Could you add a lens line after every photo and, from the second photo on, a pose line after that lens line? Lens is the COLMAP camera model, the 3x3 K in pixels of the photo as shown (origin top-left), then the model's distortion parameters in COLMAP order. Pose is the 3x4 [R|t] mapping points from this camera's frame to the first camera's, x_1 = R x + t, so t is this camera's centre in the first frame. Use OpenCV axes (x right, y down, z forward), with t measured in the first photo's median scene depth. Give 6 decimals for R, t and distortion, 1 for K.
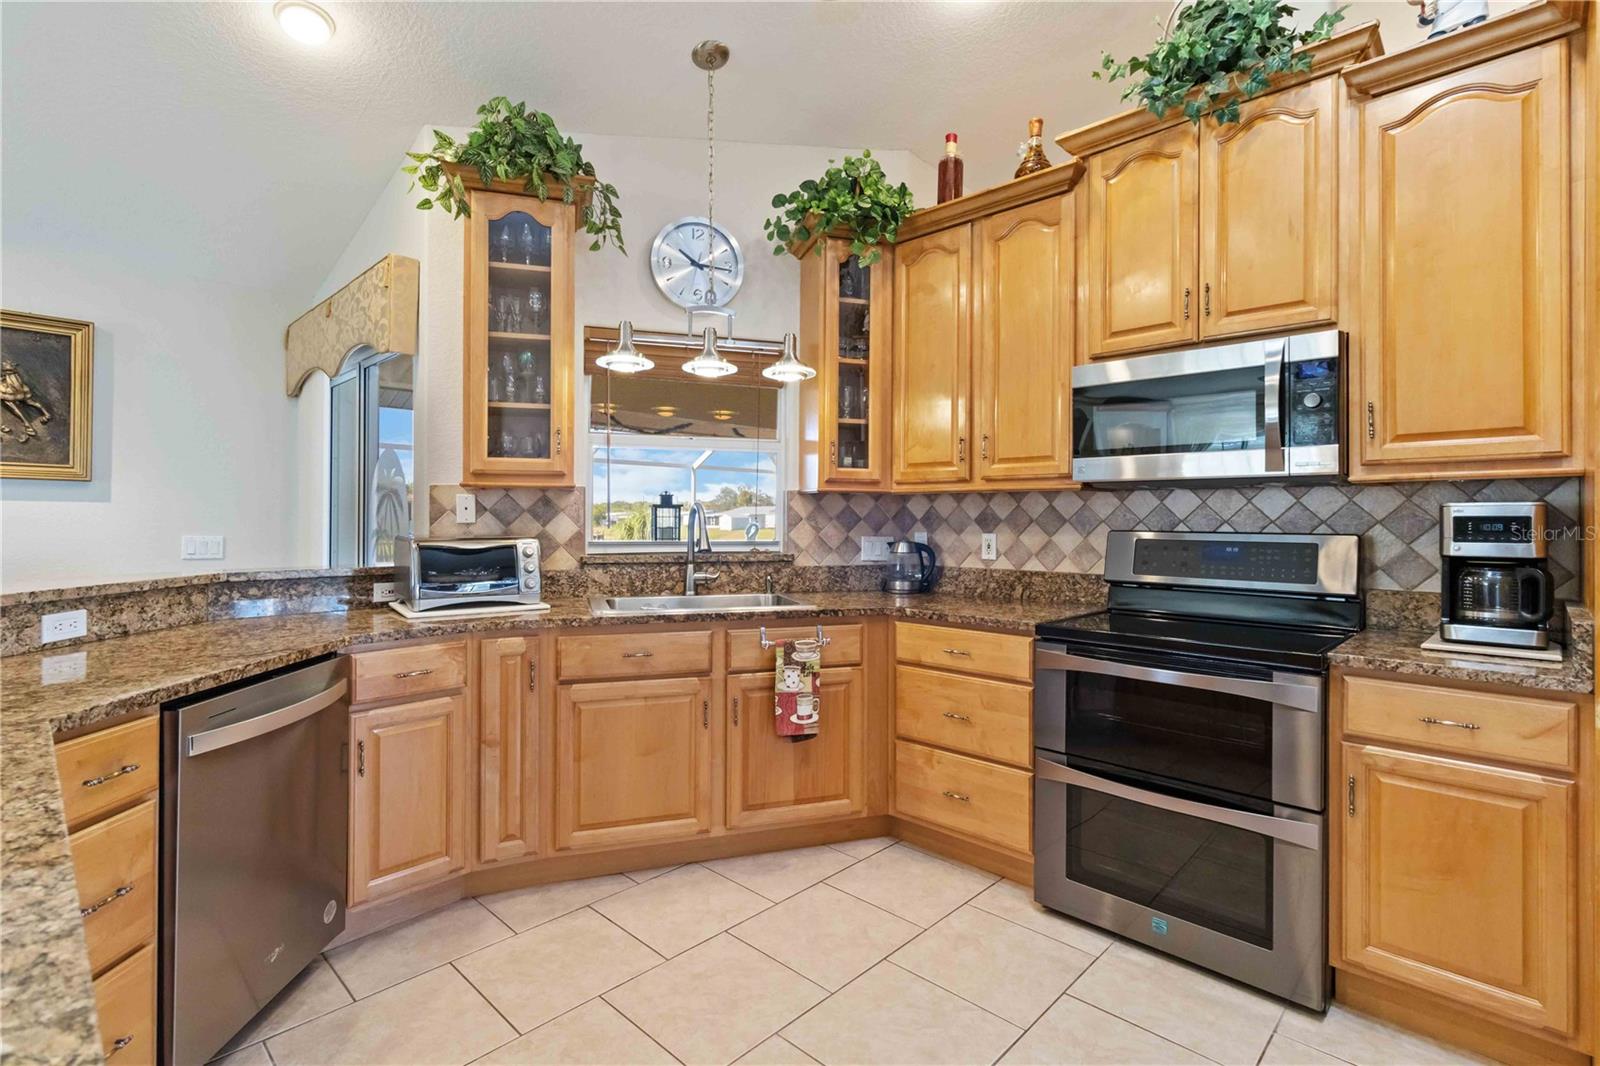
lens RADIAL K [[757.1, 0, 794.6], [0, 757.1, 517.2], [0, 0, 1]] dist [0.001041, 0.001316]
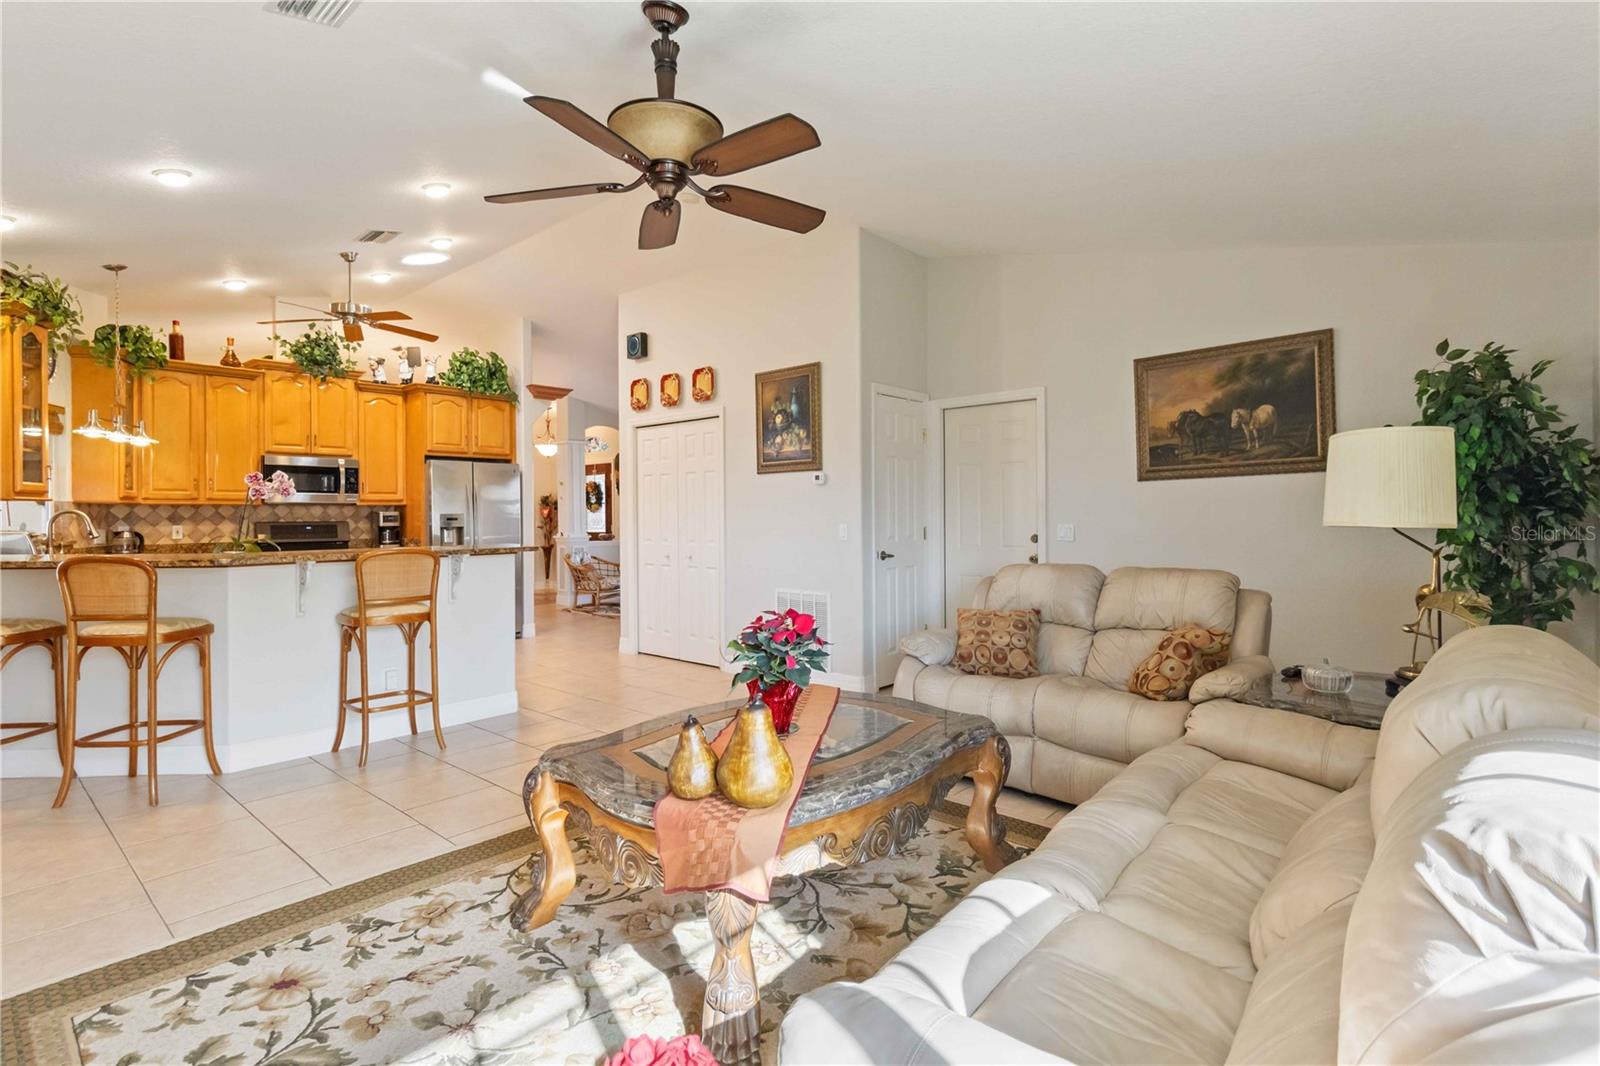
lens RADIAL K [[757.1, 0, 794.5], [0, 757.1, 519.7], [0, 0, 1]] dist [0.001041, 0.001316]
pose [[-0.059892, -0.007156, 0.998179, -2.138790], [0.005133, 0.999959, 0.007477, 0.000880], [-0.998192, 0.005571, -0.059853, -0.553091]]
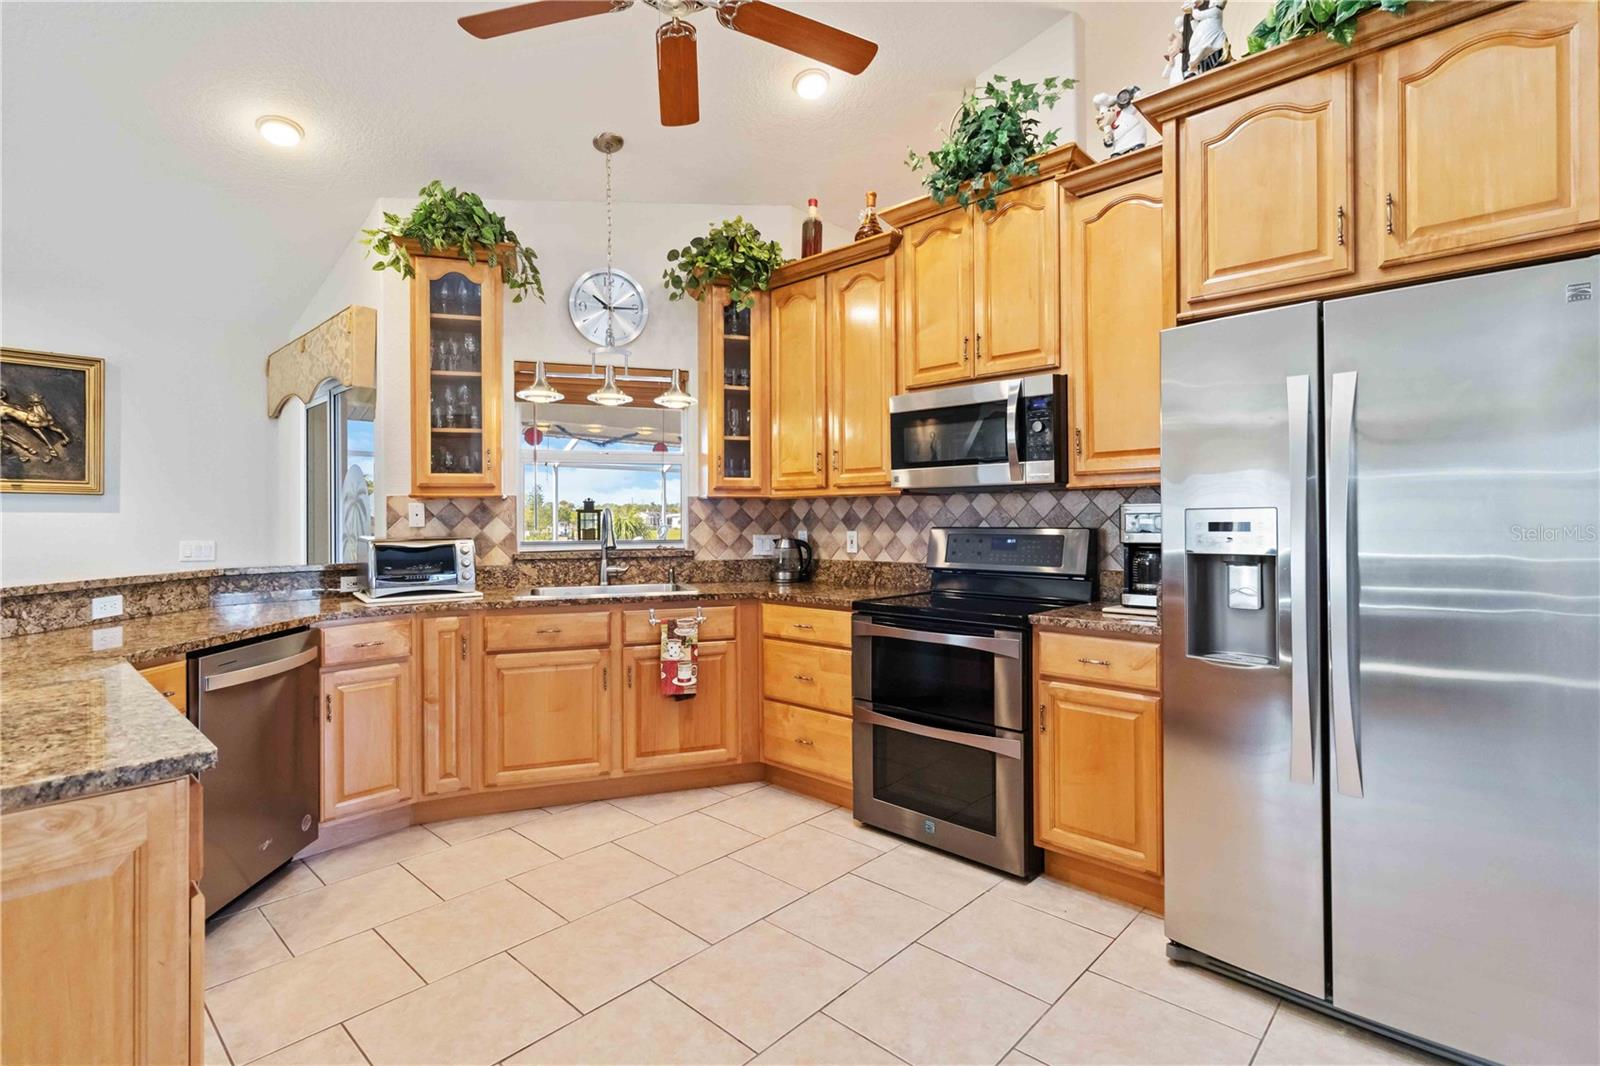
lens RADIAL K [[757.1, 0, 756.3], [0, 757.1, 517.9], [0, 0, 1]] dist [0.001041, 0.001316]
pose [[0.999786, -0.011016, -0.017492, 0.156920], [0.011006, 0.999939, -0.000691, 0.000015], [0.017498, 0.000498, 0.999847, -0.240700]]
